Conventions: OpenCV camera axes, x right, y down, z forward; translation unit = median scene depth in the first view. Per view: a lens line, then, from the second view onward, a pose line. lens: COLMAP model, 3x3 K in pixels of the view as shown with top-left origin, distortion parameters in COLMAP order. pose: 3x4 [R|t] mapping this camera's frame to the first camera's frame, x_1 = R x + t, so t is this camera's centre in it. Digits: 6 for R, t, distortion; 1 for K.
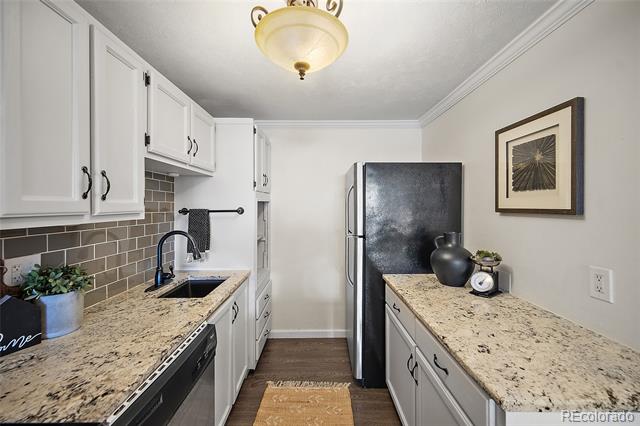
lens RADIAL K [[254.8, 0, 318.3], [0, 254.8, 209.9], [0, 0, 1]] dist [-0.000133, 0.000033]
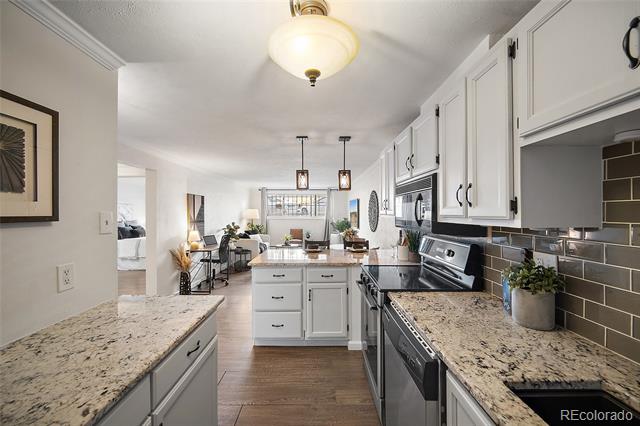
lens RADIAL K [[254.8, 0, 318.3], [0, 254.8, 209.9], [0, 0, 1]] dist [-0.000133, 0.000033]
pose [[-0.999975, 0.003559, -0.006135, -0.072650], [0.003543, 0.999990, 0.002679, -0.024190], [0.006144, 0.002657, -0.999978, 1.857934]]
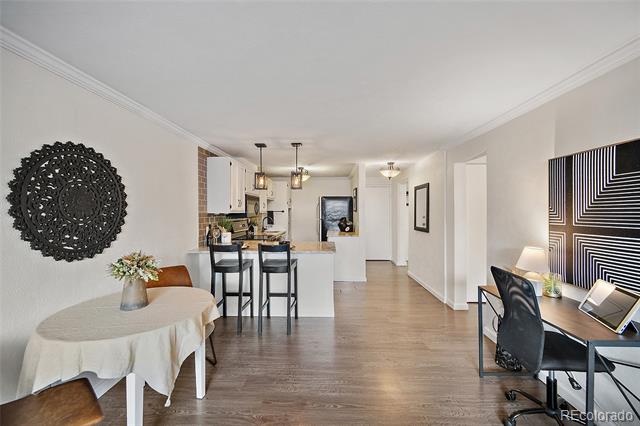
lens RADIAL K [[254.8, 0, 318.3], [0, 254.8, 209.9], [0, 0, 1]] dist [-0.000133, 0.000033]
pose [[0.999394, -0.003411, -0.034641, 0.382064], [0.002640, 0.999748, -0.022298, 0.090370], [0.034708, 0.022193, 0.999151, -3.435932]]
